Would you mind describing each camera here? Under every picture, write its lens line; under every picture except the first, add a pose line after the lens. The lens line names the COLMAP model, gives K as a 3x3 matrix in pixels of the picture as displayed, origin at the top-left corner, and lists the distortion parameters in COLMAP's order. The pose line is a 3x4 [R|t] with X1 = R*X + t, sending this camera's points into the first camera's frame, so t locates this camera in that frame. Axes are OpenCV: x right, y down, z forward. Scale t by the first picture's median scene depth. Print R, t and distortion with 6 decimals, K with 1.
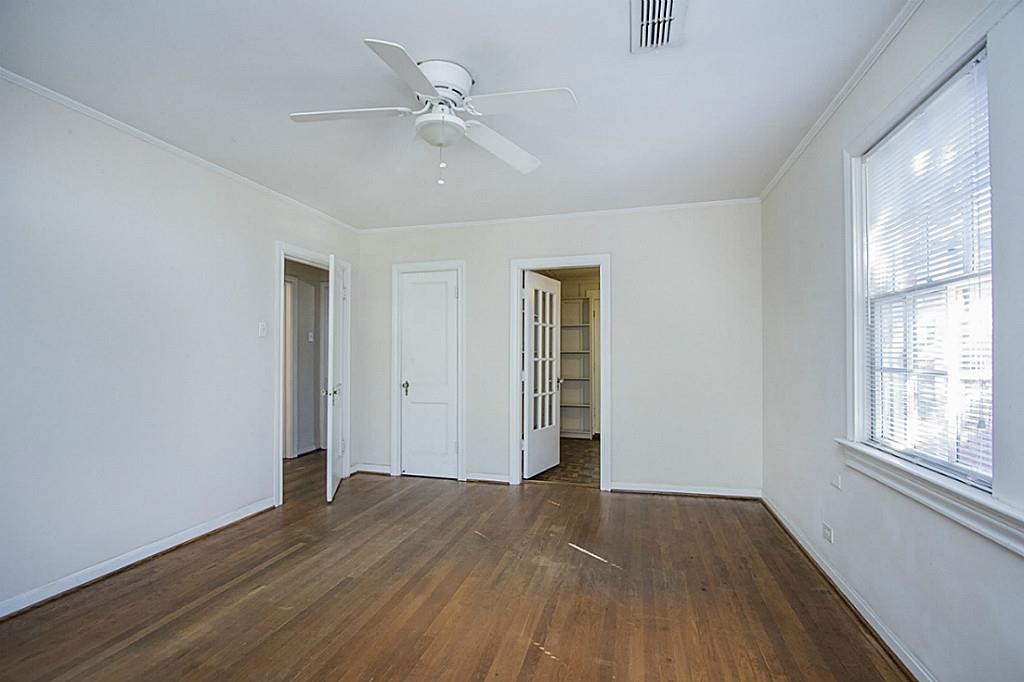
lens RADIAL K [[470.6, 0, 512.9], [0, 470.6, 346.4], [0, 0, 1]] dist [-0.016358, 0.000911]
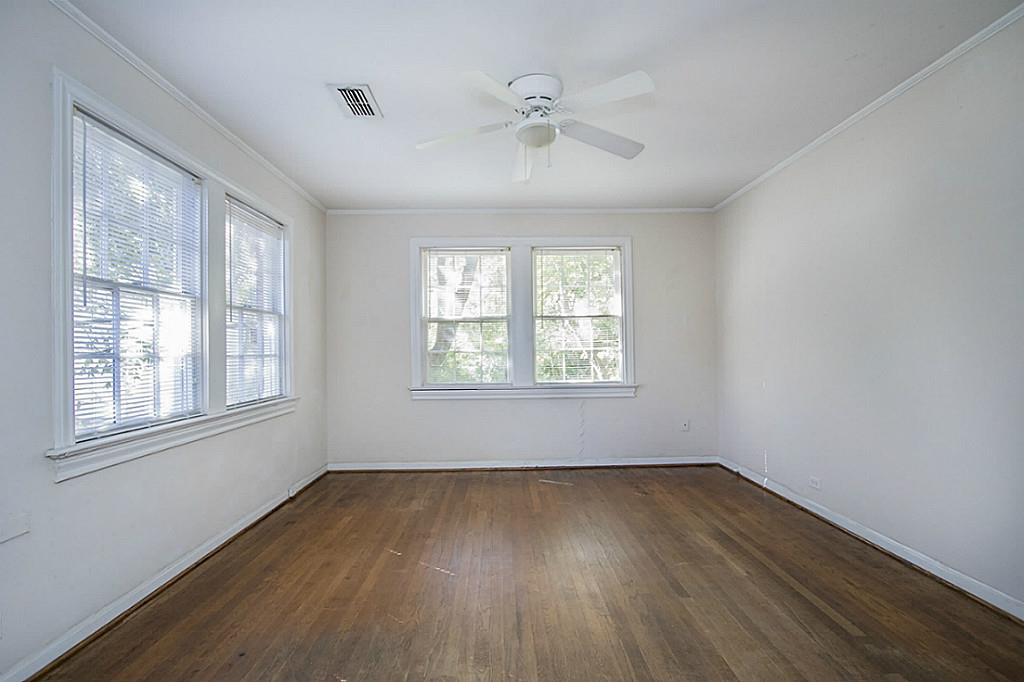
lens RADIAL K [[470.4, 0, 508.6], [0, 470.4, 353.4], [0, 0, 1]] dist [-0.000519, -0.000067]
pose [[-0.959395, 0.015018, -0.281667, 0.192752], [0.018497, 0.999782, -0.009698, 0.055425], [0.281460, -0.014514, -0.959463, 1.724978]]
